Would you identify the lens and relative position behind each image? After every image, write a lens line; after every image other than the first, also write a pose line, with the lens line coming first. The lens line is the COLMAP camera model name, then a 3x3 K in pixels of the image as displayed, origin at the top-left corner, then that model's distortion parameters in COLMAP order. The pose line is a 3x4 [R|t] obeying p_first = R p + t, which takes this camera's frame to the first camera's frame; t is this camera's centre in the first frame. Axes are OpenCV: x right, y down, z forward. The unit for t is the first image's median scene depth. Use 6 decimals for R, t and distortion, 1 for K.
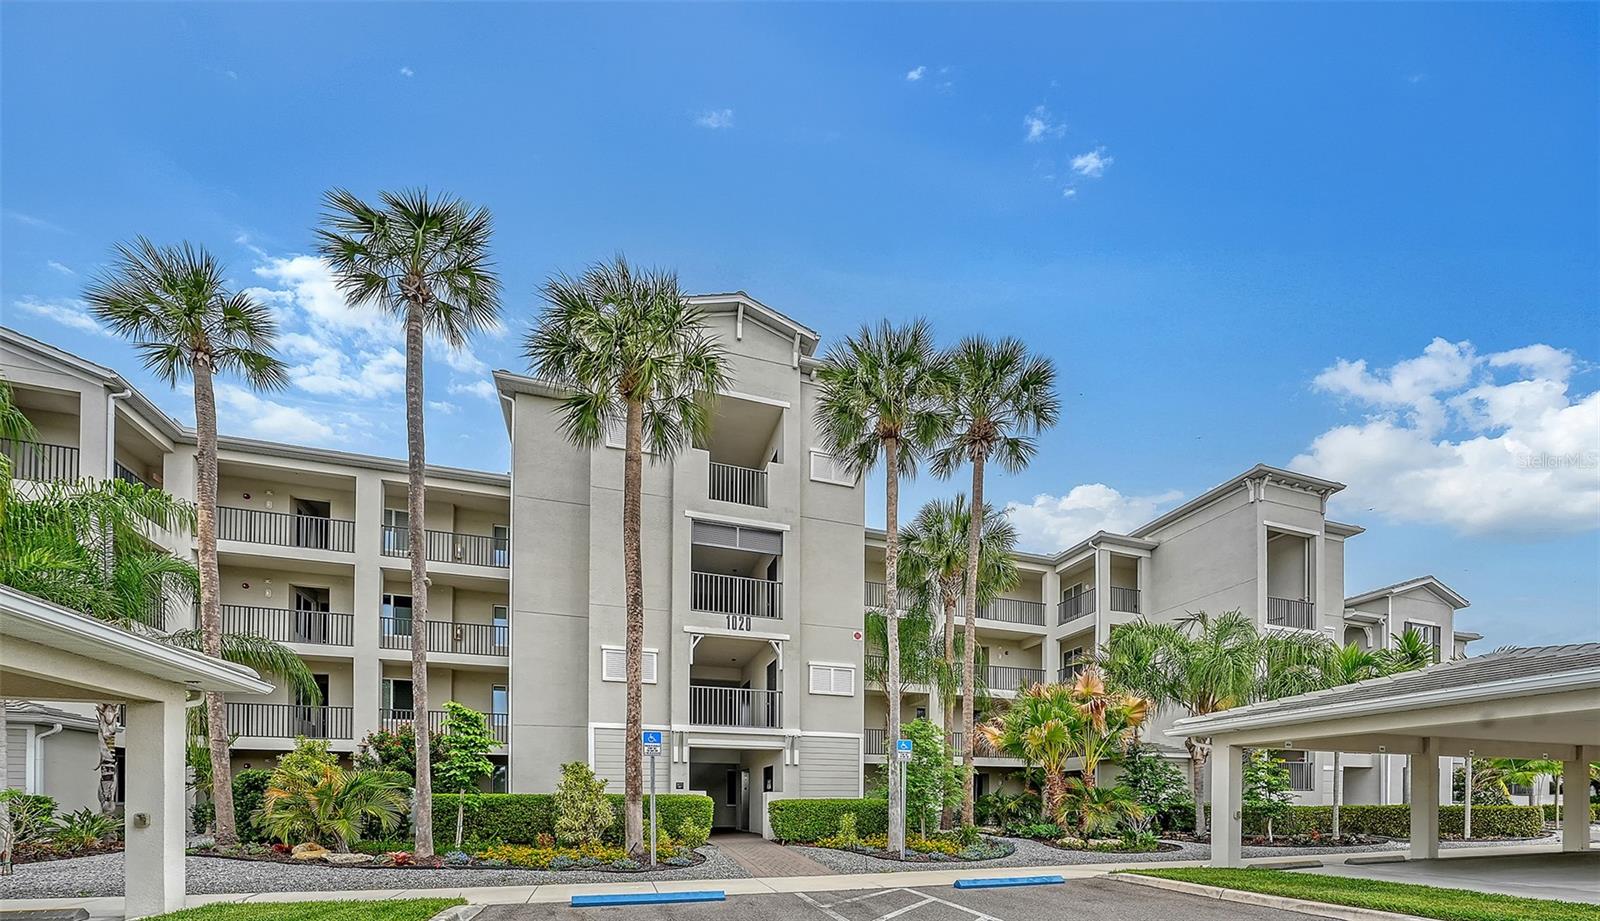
lens RADIAL K [[562.4, 0, 802.9], [0, 562.4, 595.4], [0, 0, 1]] dist [-0.002522, 0.000140]
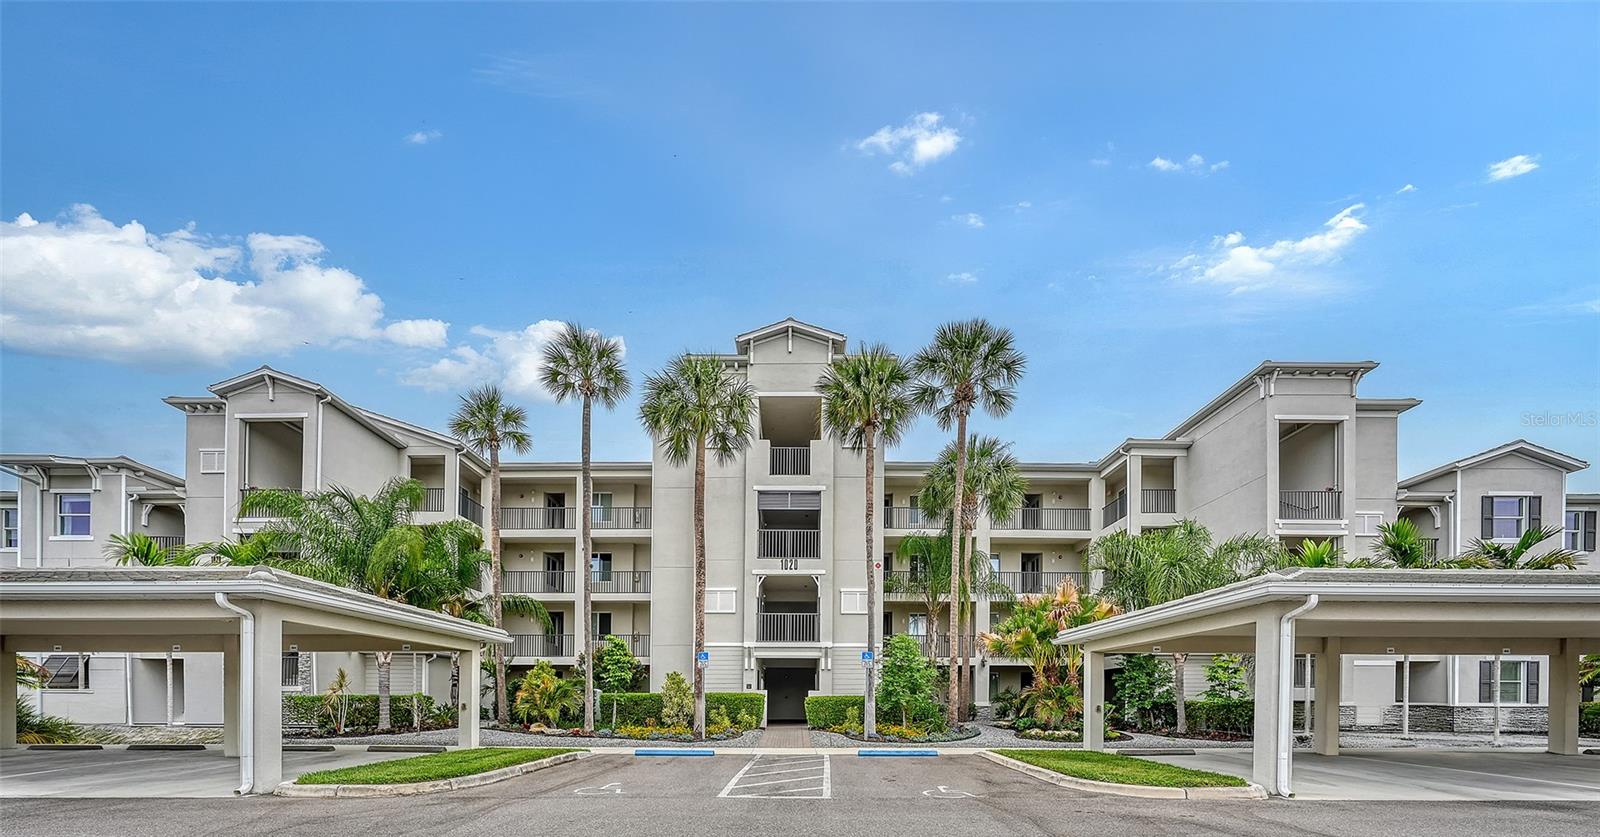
lens RADIAL K [[512.0, 0, 800.0], [0, 512.0, 418.5], [0, 0, 1]] dist [0.000884, 0.000103]
pose [[0.945222, -0.157682, -0.285818, 0.343753], [0.112929, 0.979485, -0.166904, -0.094329], [0.306272, 0.125484, 0.943637, -0.268013]]
